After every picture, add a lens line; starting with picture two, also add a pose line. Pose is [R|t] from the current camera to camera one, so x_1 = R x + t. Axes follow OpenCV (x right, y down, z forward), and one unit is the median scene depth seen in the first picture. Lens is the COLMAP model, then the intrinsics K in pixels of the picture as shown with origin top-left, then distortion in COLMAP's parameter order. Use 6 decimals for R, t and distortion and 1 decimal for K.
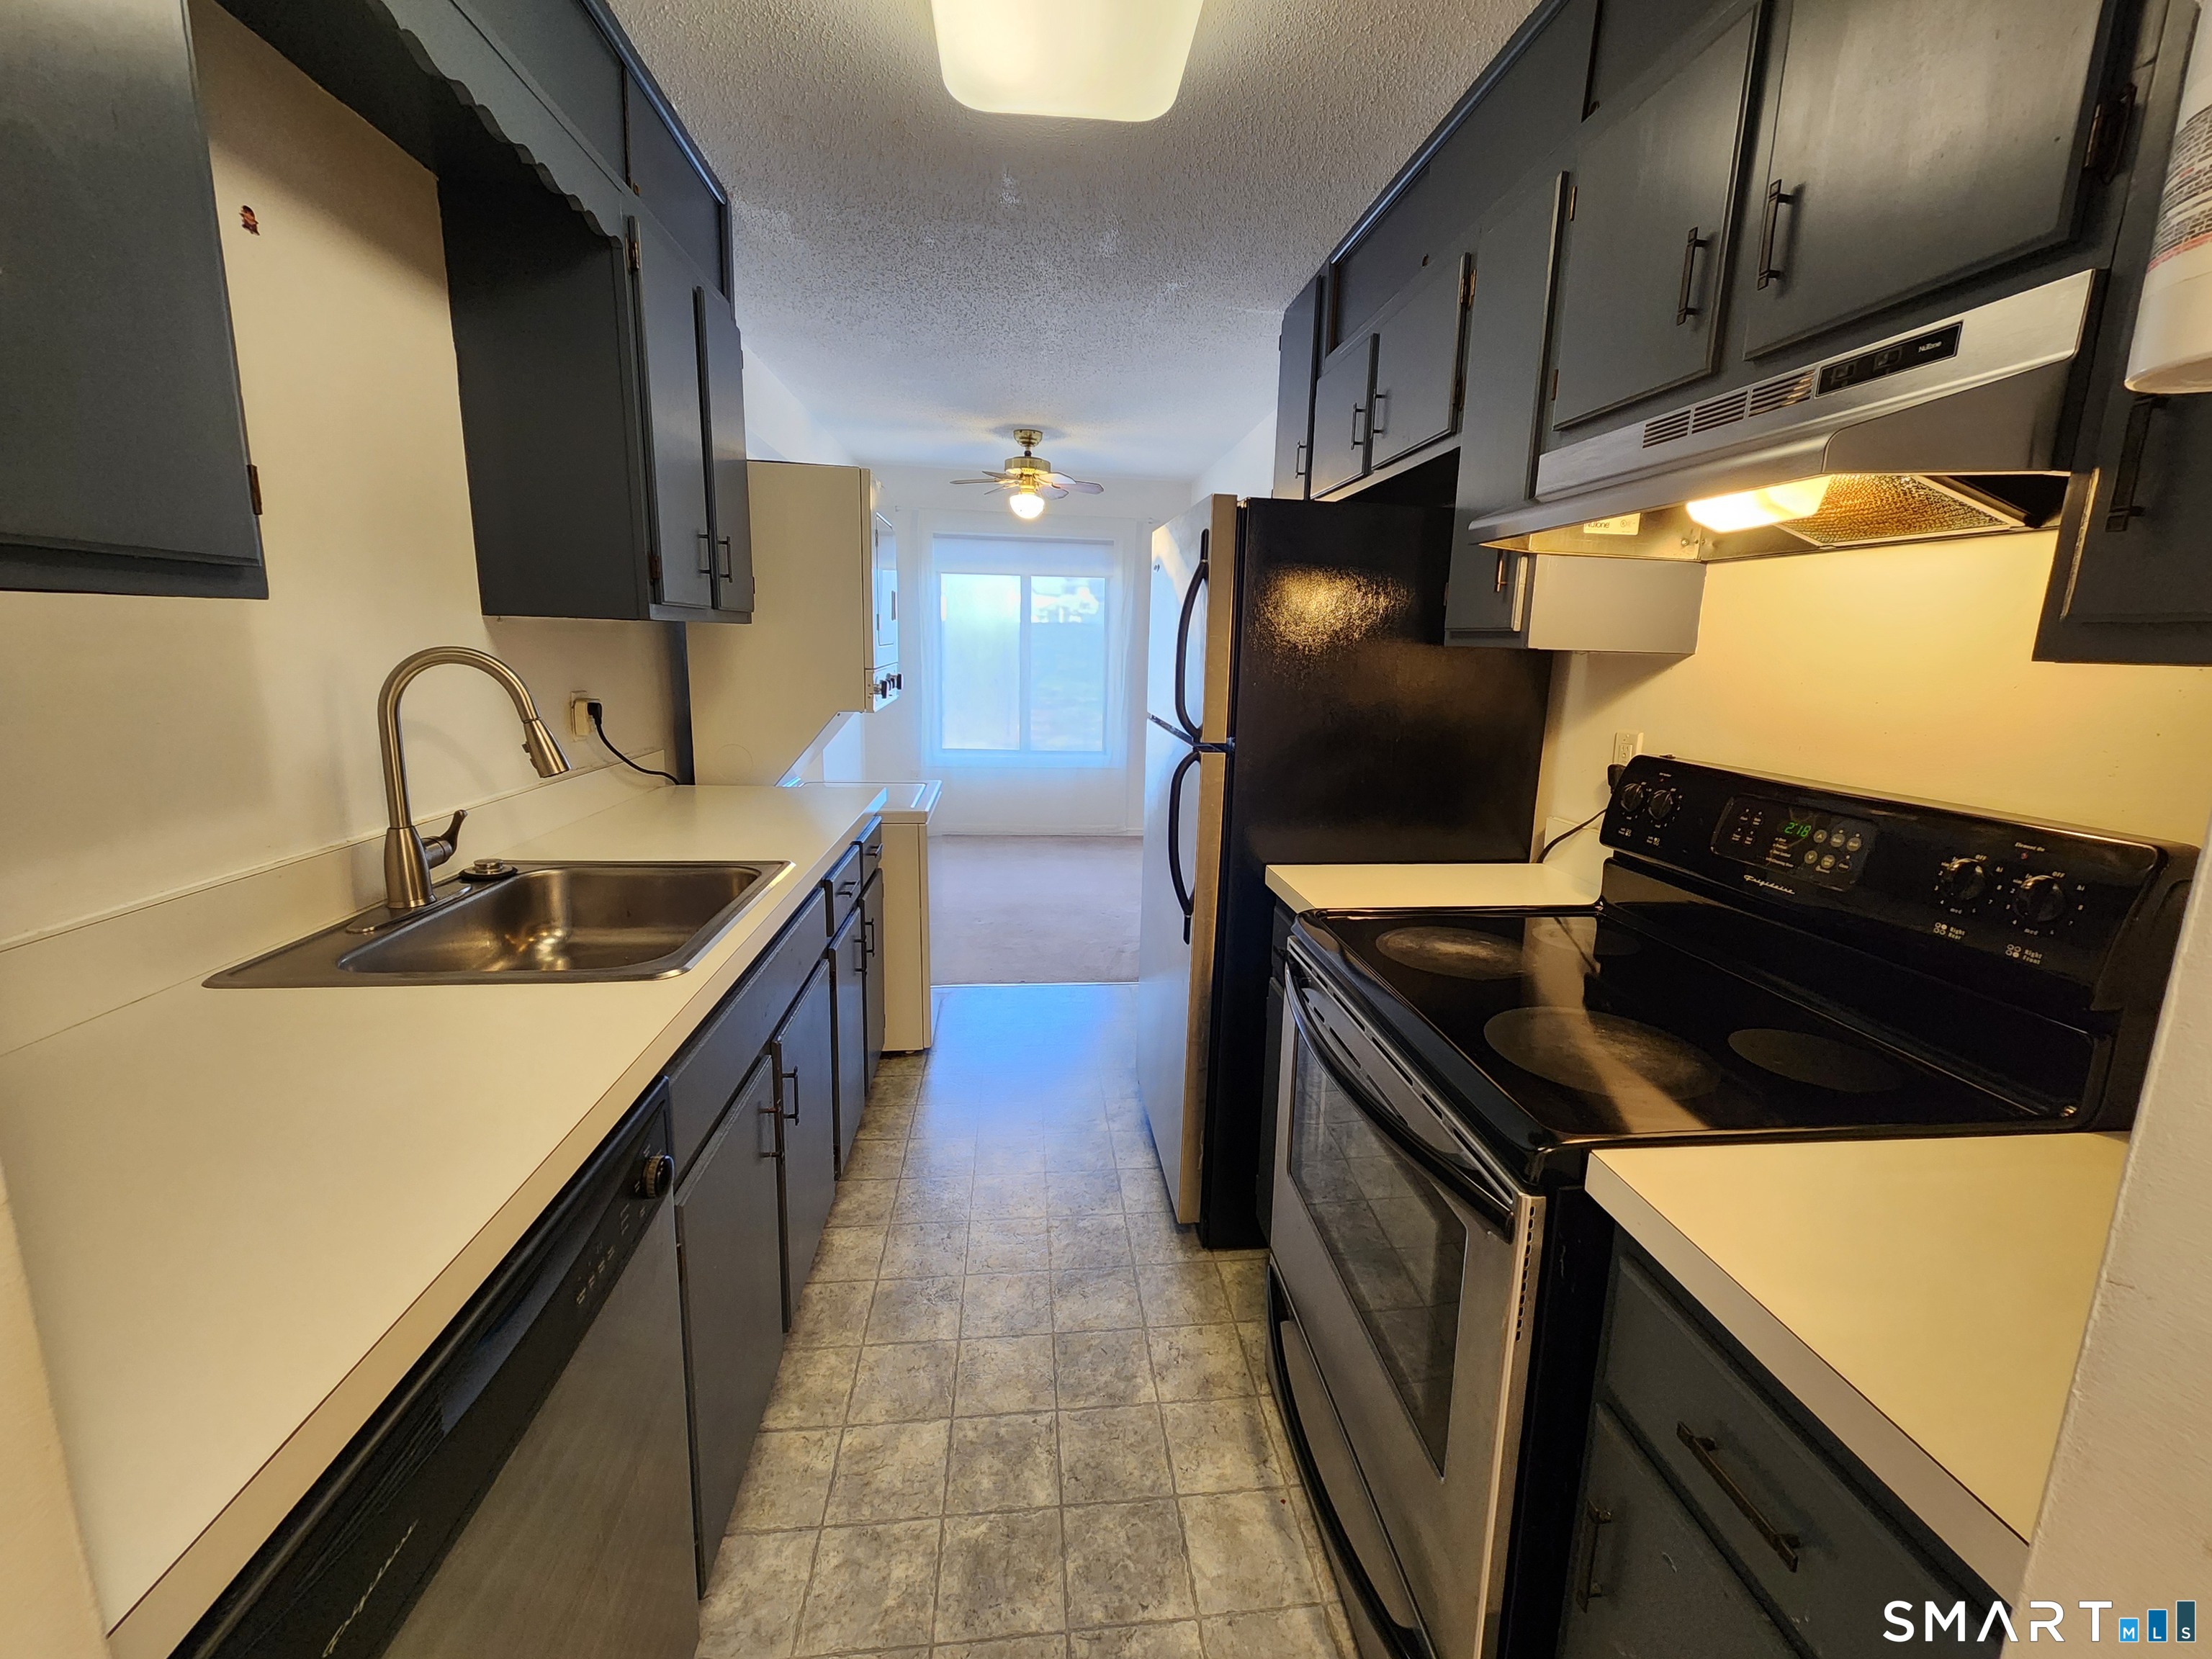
lens RADIAL K [[893.8, 0, 1131.3], [0, 893.8, 802.1], [0, 0, 1]] dist [-0.000364, 0.001516]
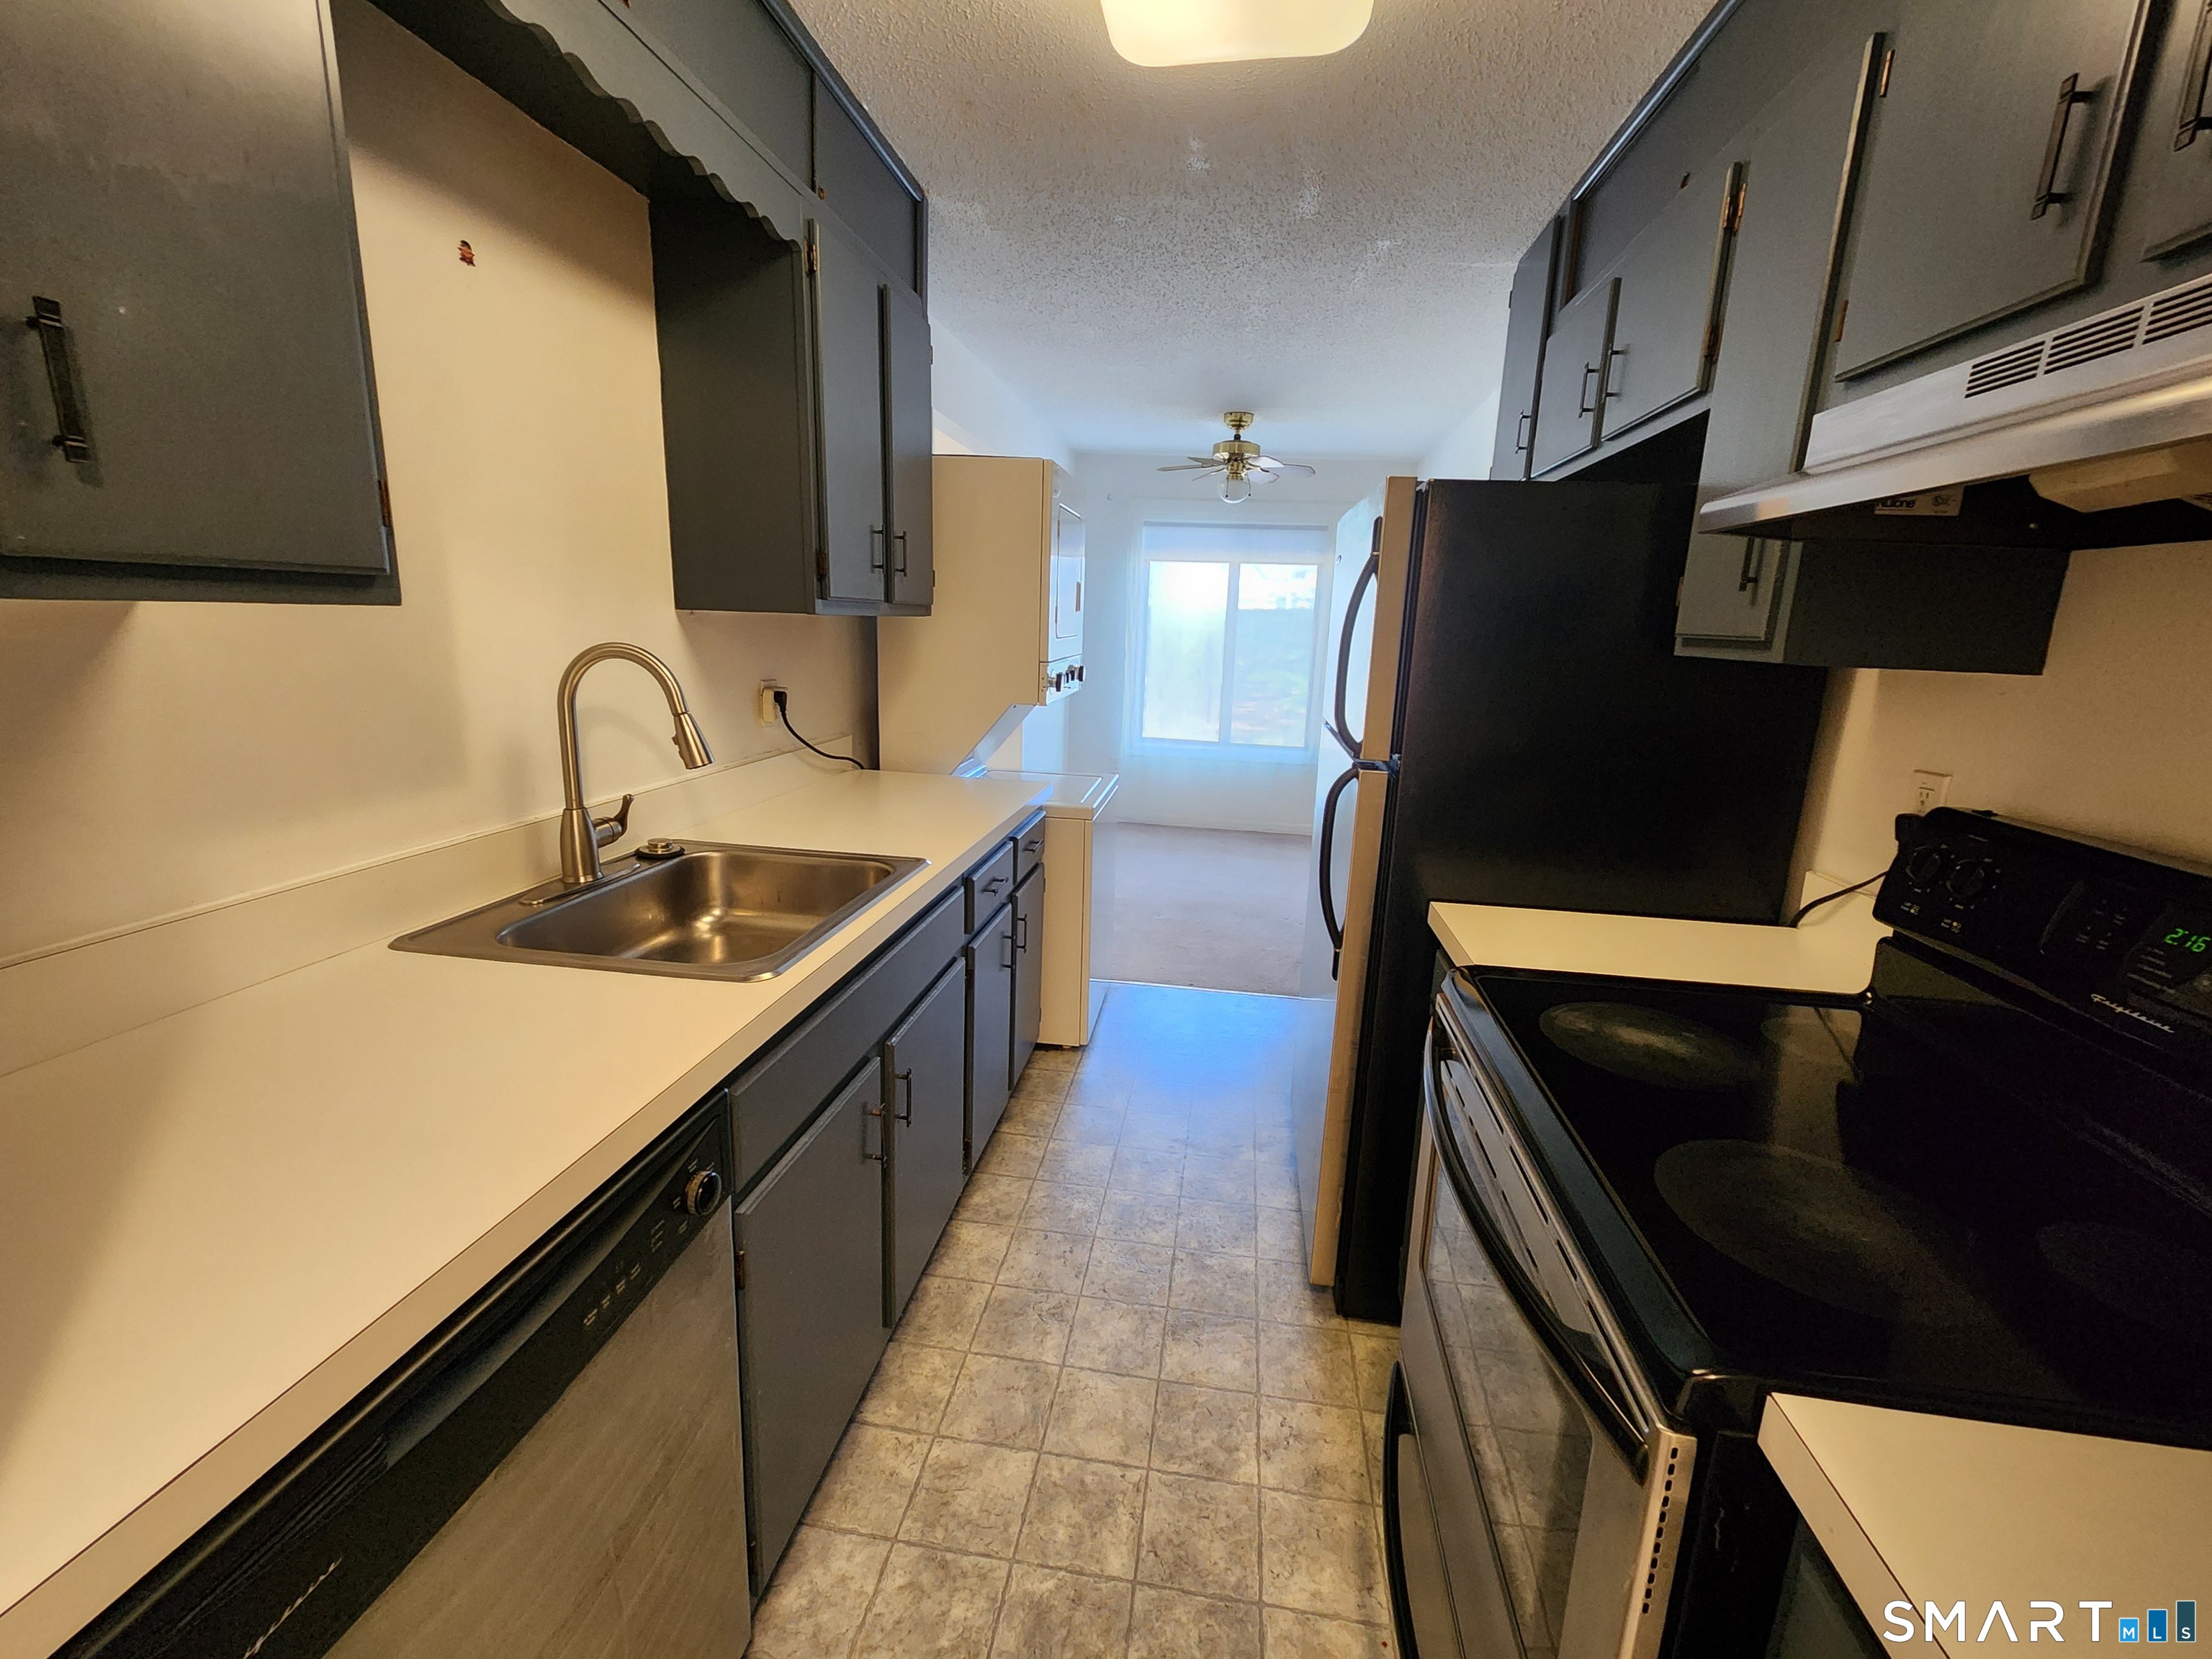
lens RADIAL K [[893.8, 0, 1131.3], [0, 893.8, 802.1], [0, 0, 1]] dist [-0.000364, 0.001516]
pose [[0.968606, 0.059110, -0.241470, 0.080912], [-0.055188, 0.998212, 0.022977, -0.034393], [0.242396, -0.008929, 0.970136, 0.091873]]
